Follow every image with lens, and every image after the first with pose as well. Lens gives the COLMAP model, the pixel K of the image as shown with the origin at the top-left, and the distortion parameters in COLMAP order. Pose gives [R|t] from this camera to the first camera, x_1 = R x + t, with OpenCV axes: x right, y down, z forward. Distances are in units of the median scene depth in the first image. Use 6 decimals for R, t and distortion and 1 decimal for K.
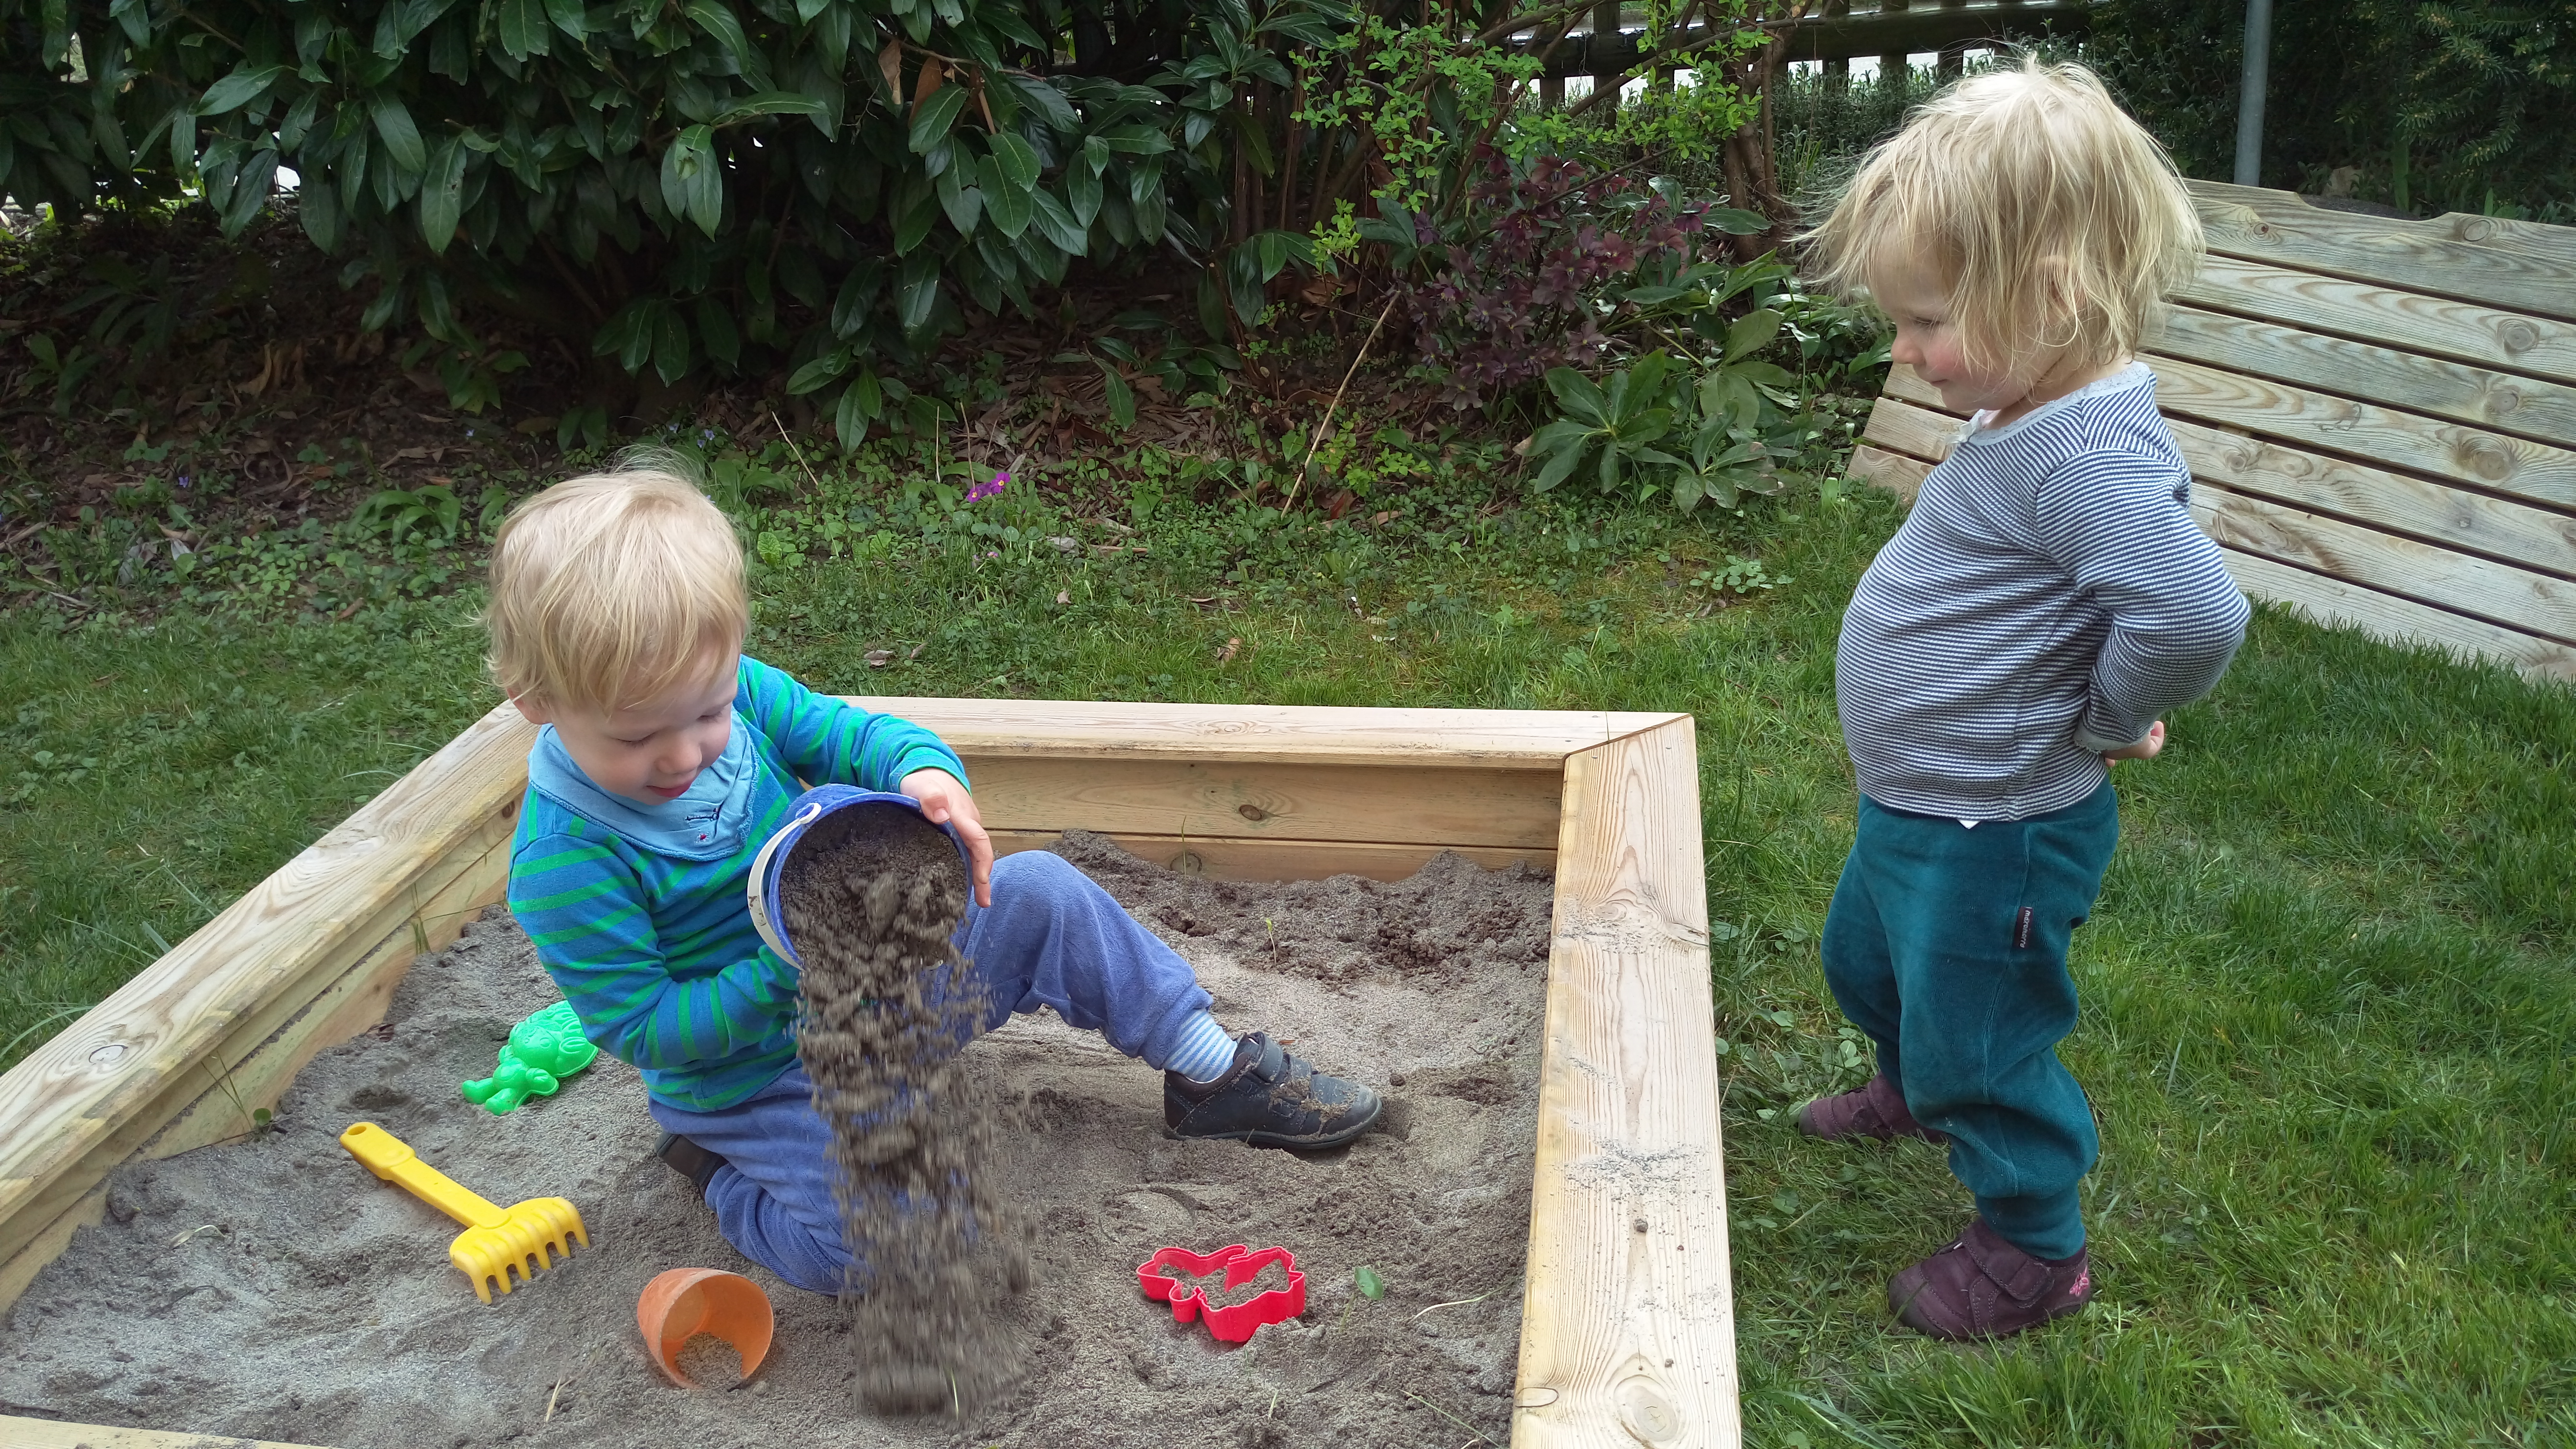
lens RADIAL K [[1673.4, 0, 1294.0], [0, 1673.4, 912.9], [0, 0, 1]] dist [0.002282, -0.030843]
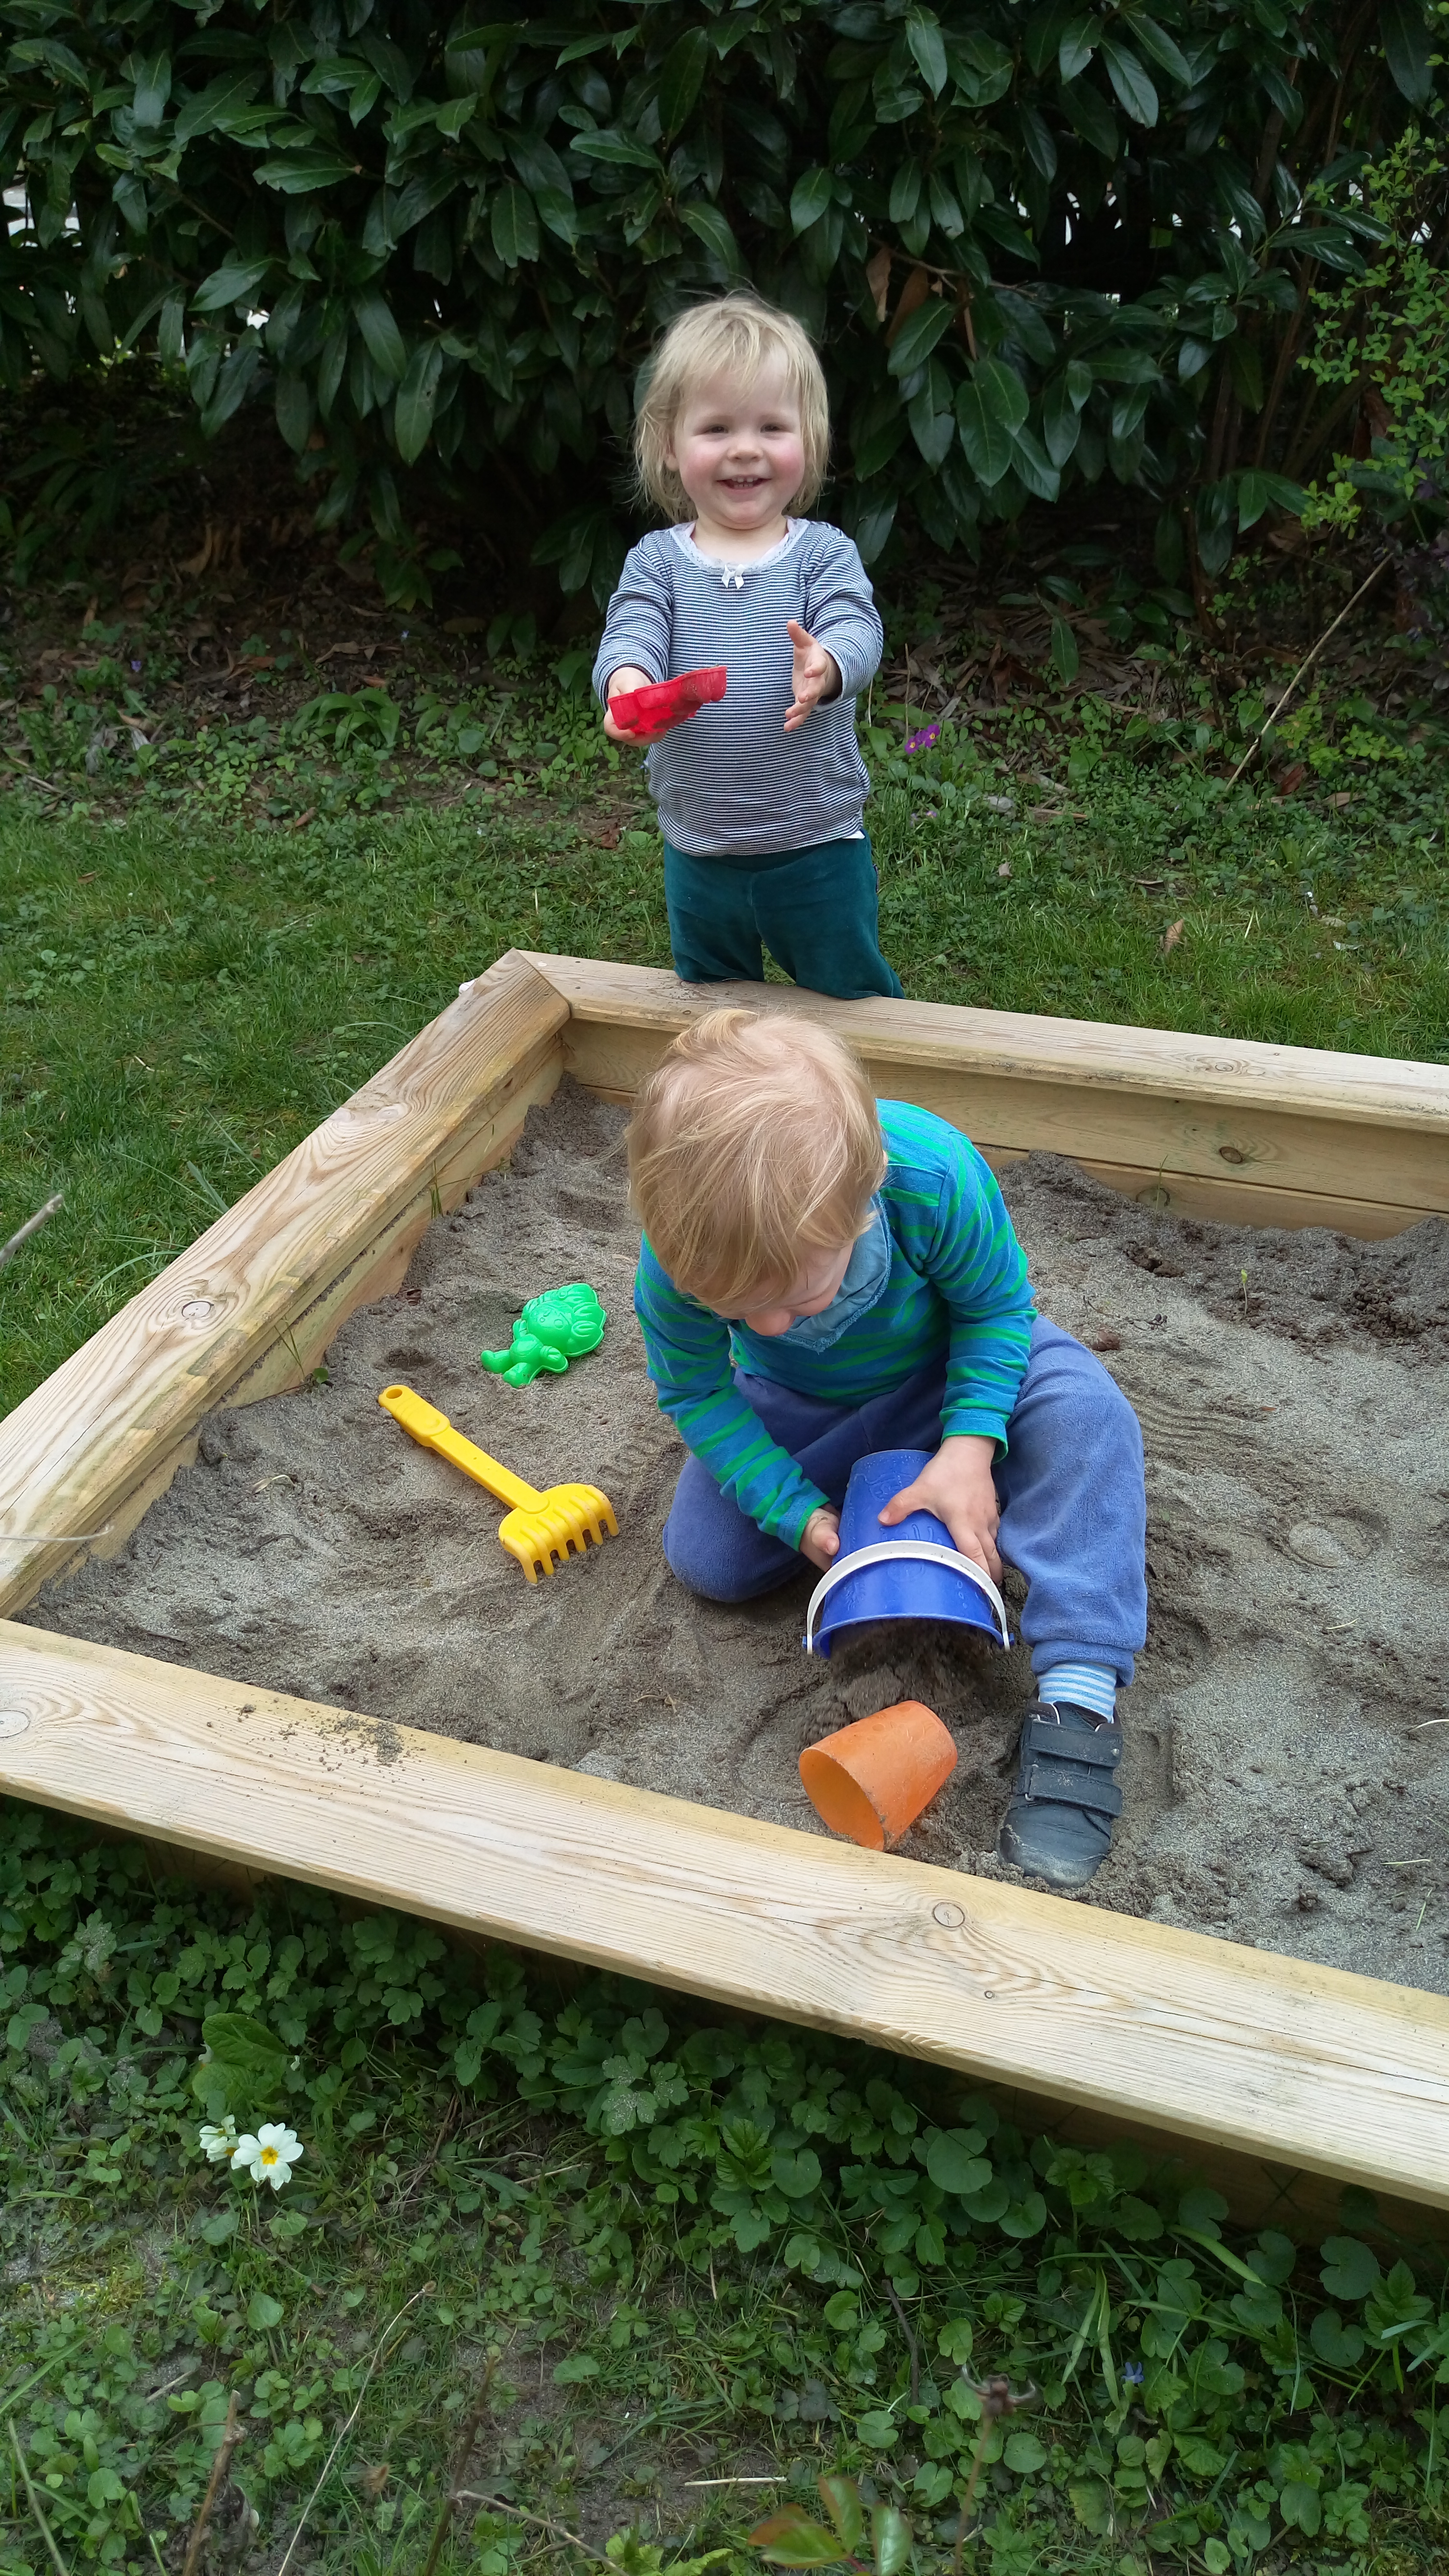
lens RADIAL K [[1673.4, 0, 724.5], [0, 1673.4, 1288.0], [0, 0, 1]] dist [0.002282, -0.030843]
pose [[0.983252, 0.114583, -0.141728, -0.130752], [-0.092551, 0.983832, 0.153324, -0.081205], [0.157005, -0.137639, 0.977960, -0.019966]]
